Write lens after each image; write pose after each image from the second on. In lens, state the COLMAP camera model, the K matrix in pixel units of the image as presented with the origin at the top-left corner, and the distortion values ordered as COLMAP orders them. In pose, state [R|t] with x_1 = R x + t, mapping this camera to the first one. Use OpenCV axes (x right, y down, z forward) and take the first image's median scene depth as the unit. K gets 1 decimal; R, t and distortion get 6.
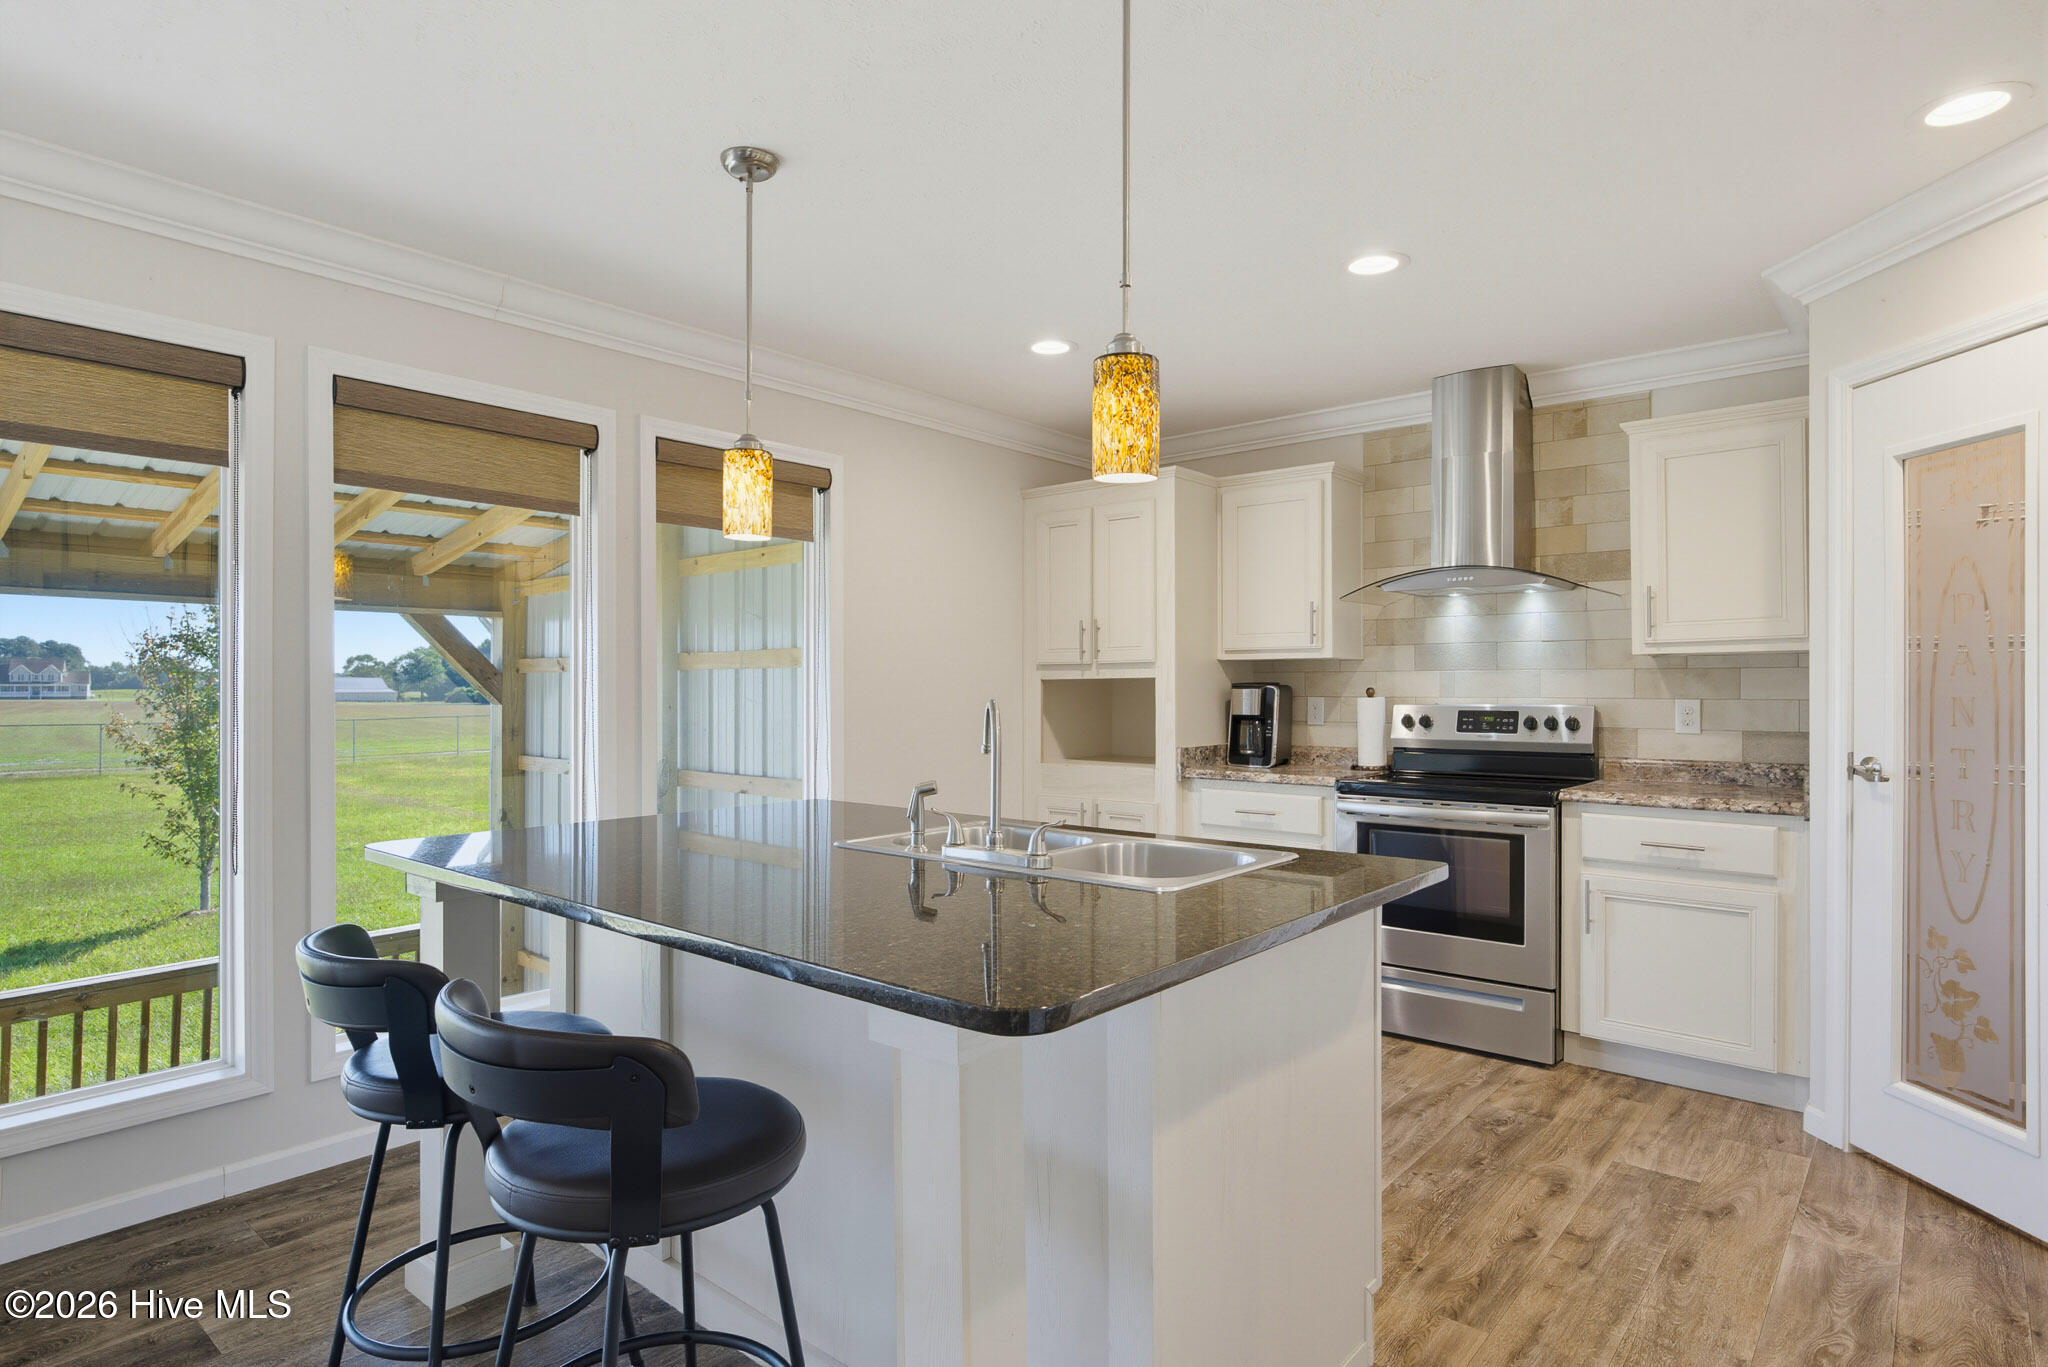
lens RADIAL K [[1084.3, 0, 1033.7], [0, 1084.3, 690.6], [0, 0, 1]] dist [-0.004876, 0.002611]
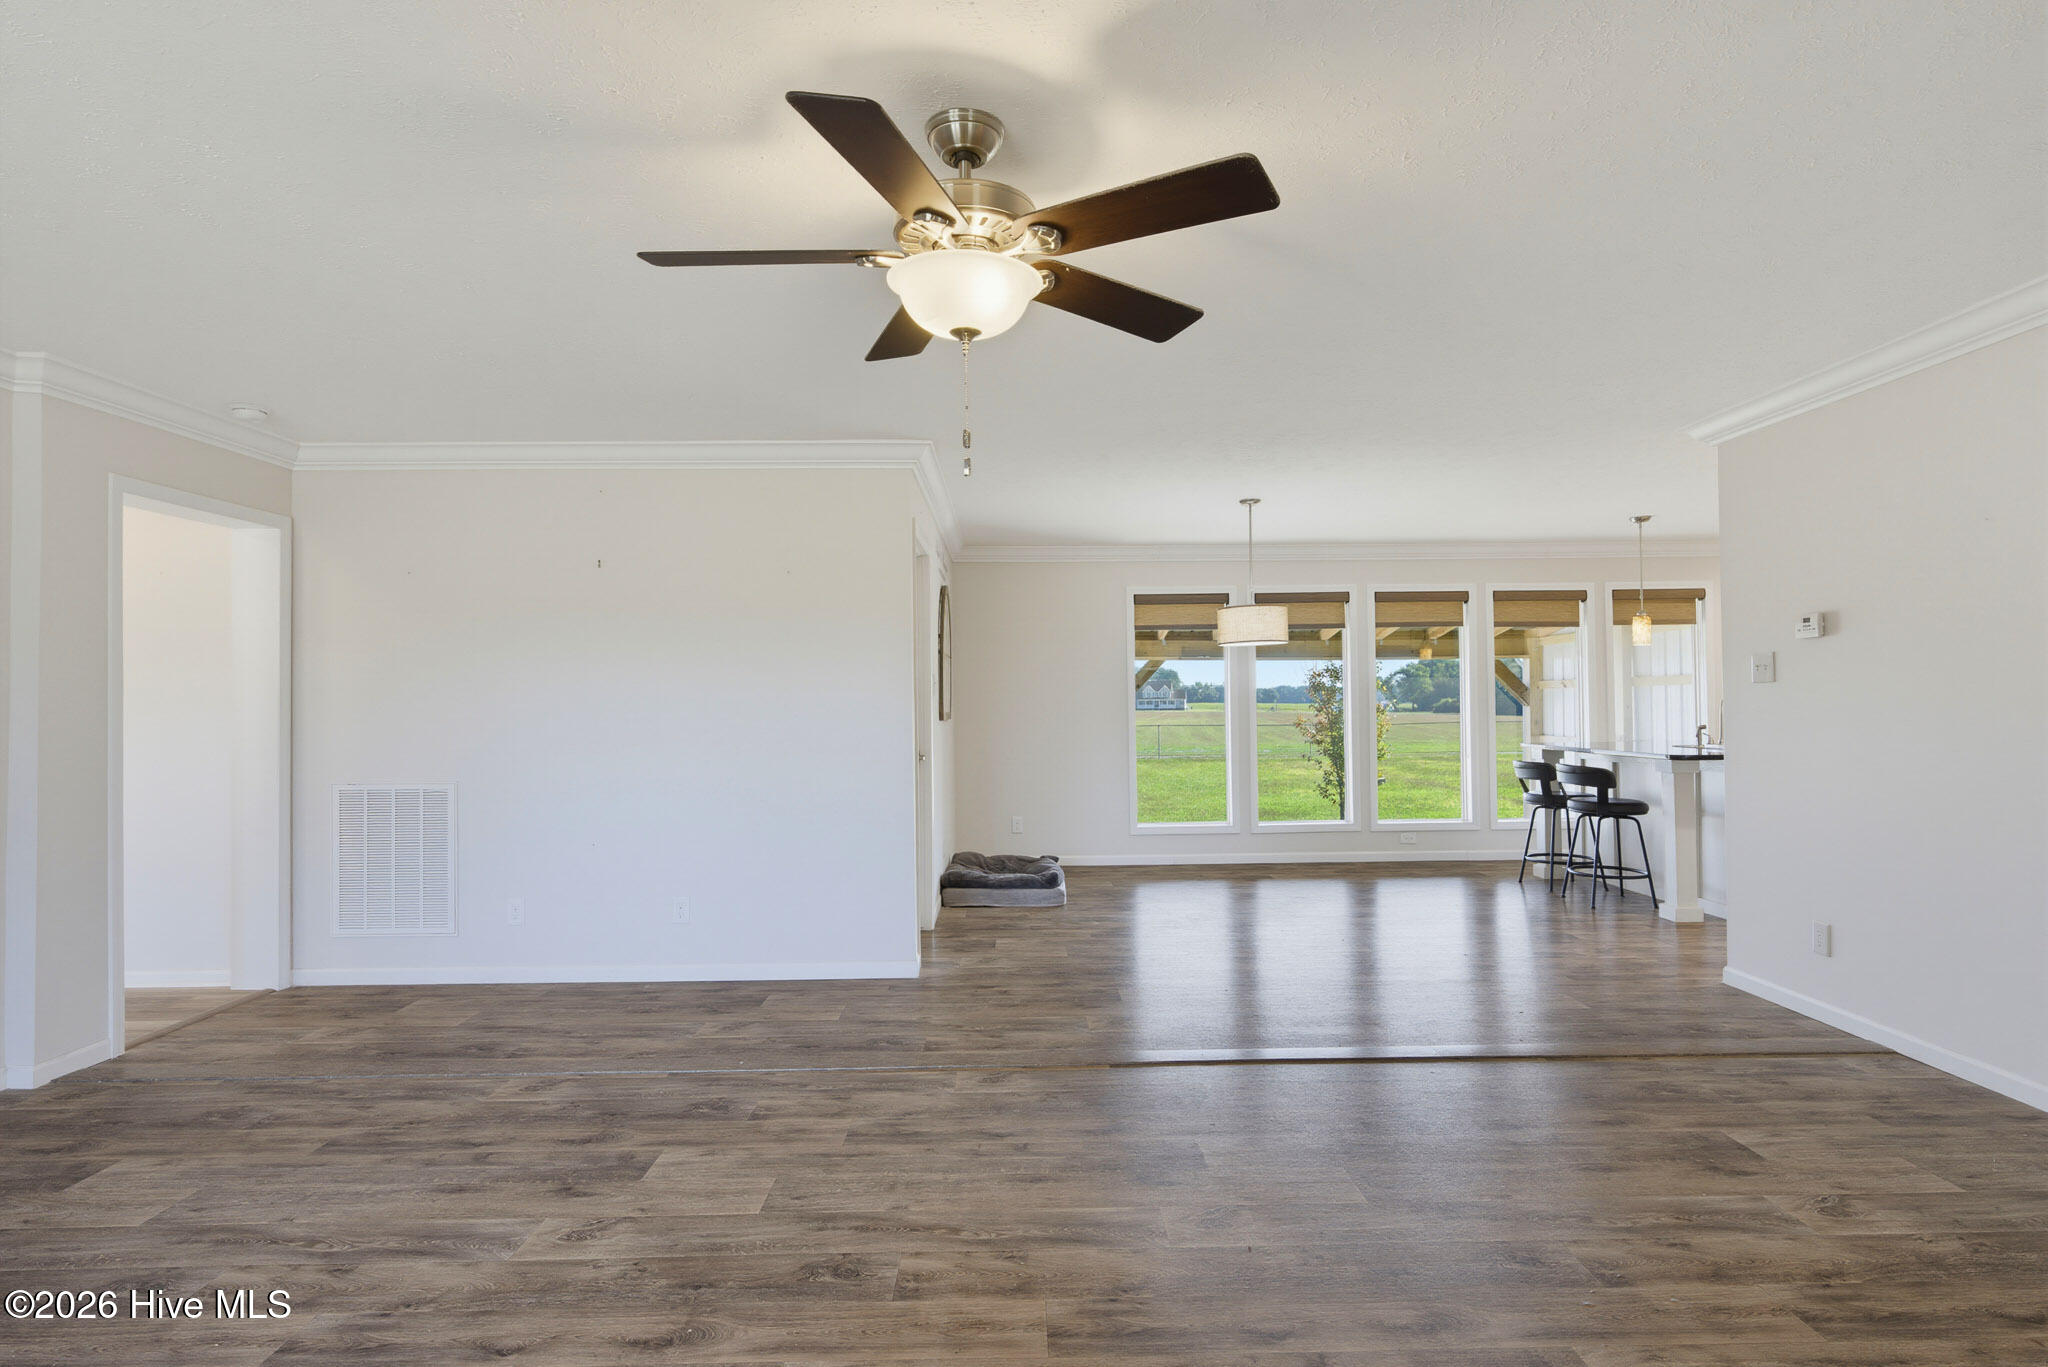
lens RADIAL K [[1068.8, 0, 1032.2], [0, 1068.8, 686.6], [0, 0, 1]] dist [-0.002631, 0.000829]
pose [[0.656200, -0.018537, -0.754359, 0.502744], [0.008194, 0.999814, -0.017440, 0.006634], [0.754543, 0.005263, 0.656230, -1.297582]]
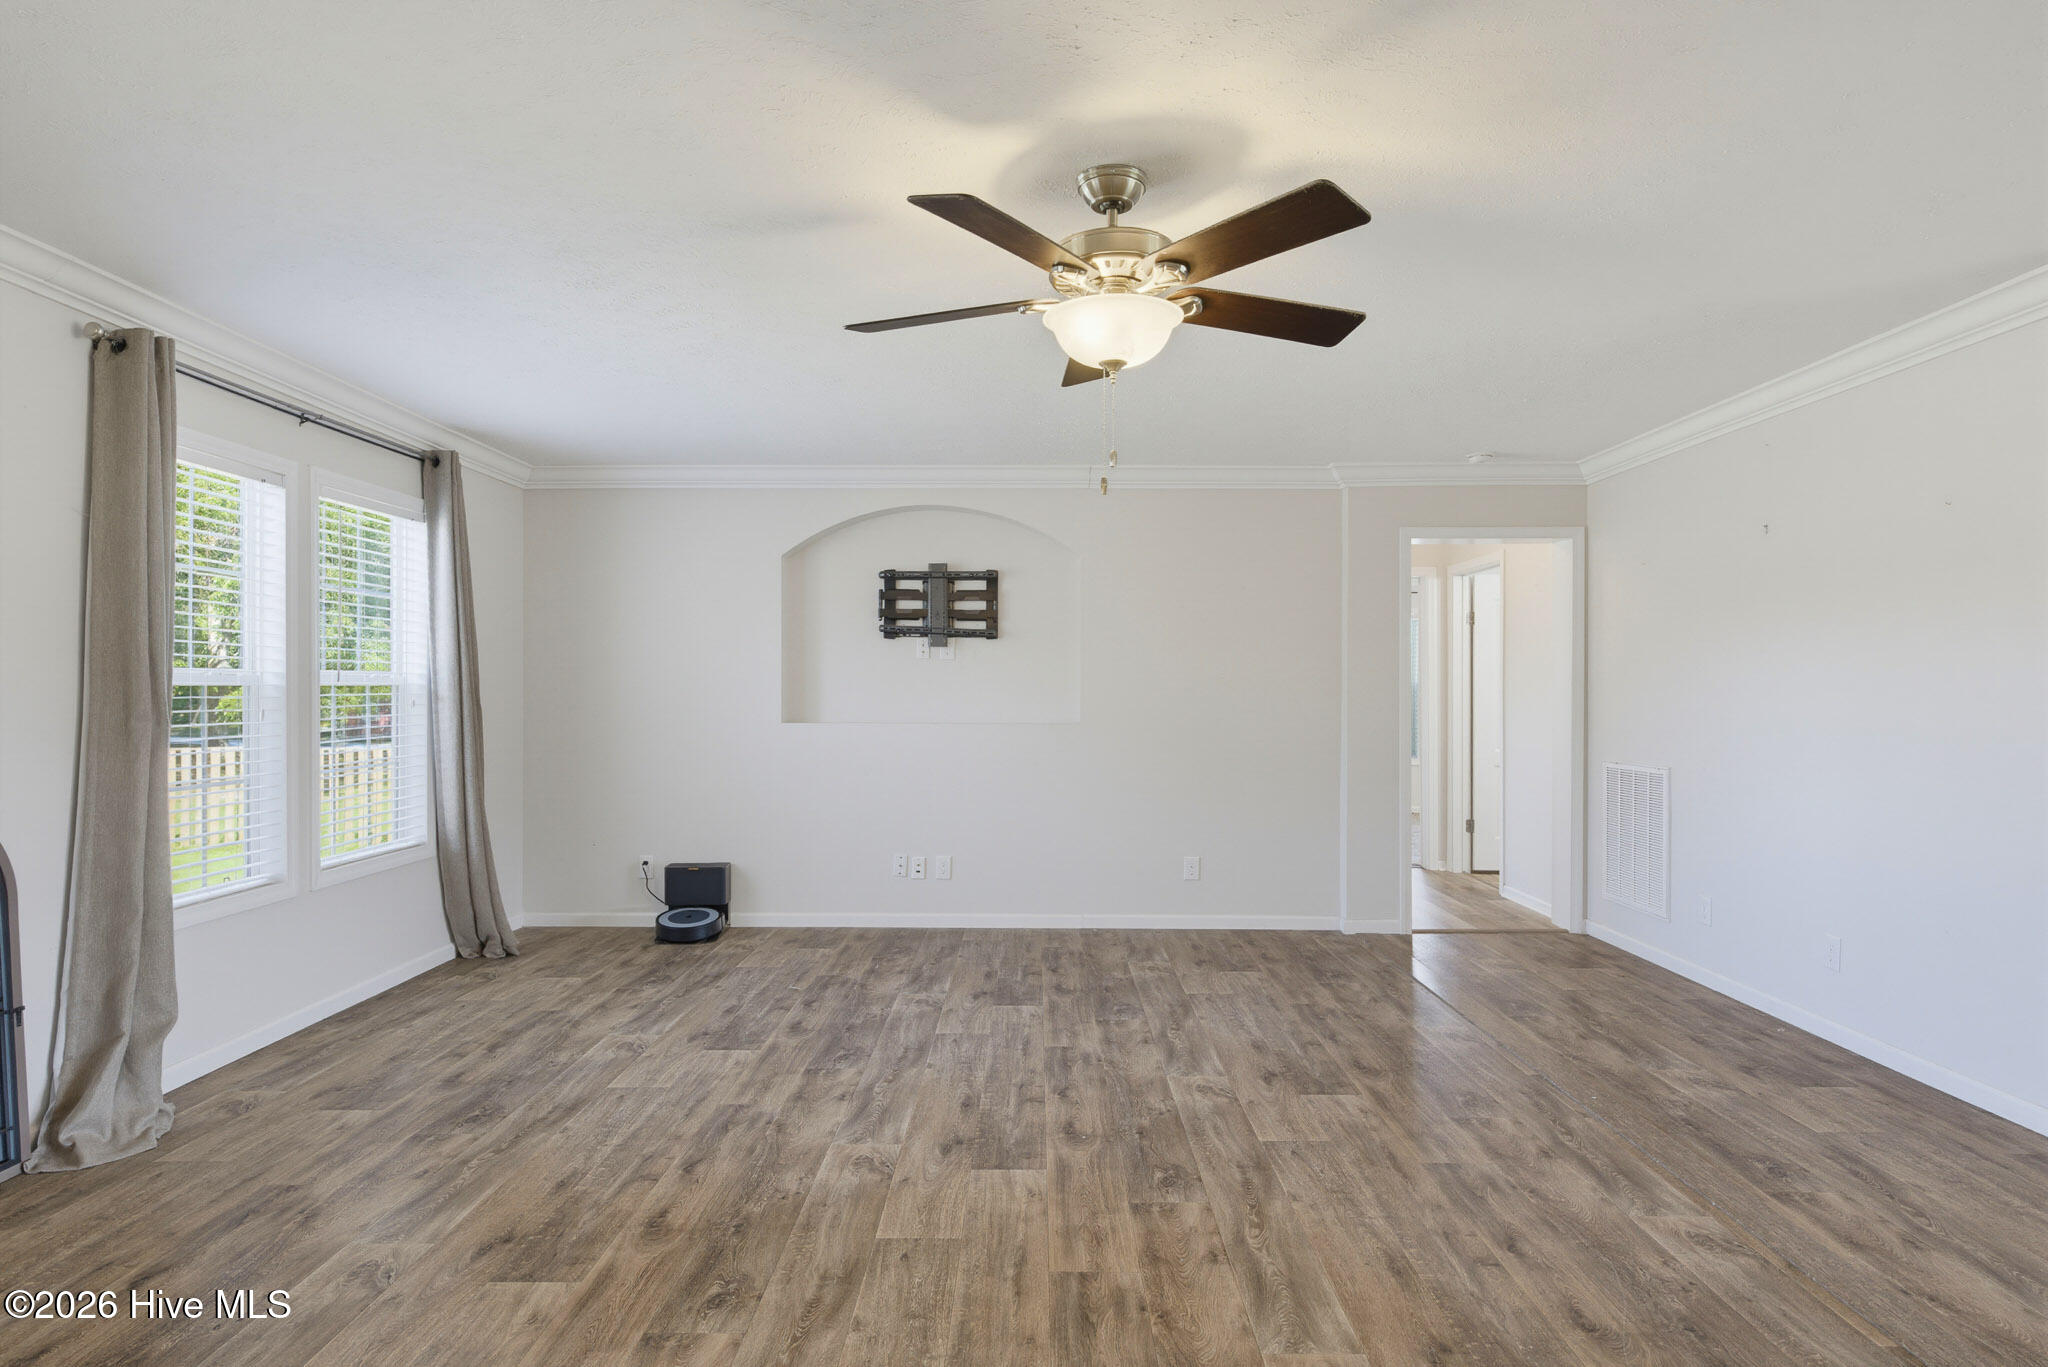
lens RADIAL K [[1087.8, 0, 1030.1], [0, 1087.8, 713.3], [0, 0, 1]] dist [-0.012728, 0.000698]
pose [[-0.767098, 0.011012, -0.641436, 0.500251], [-0.004023, 0.999750, 0.021974, 0.001297], [0.641518, 0.019437, -0.766862, -0.531805]]
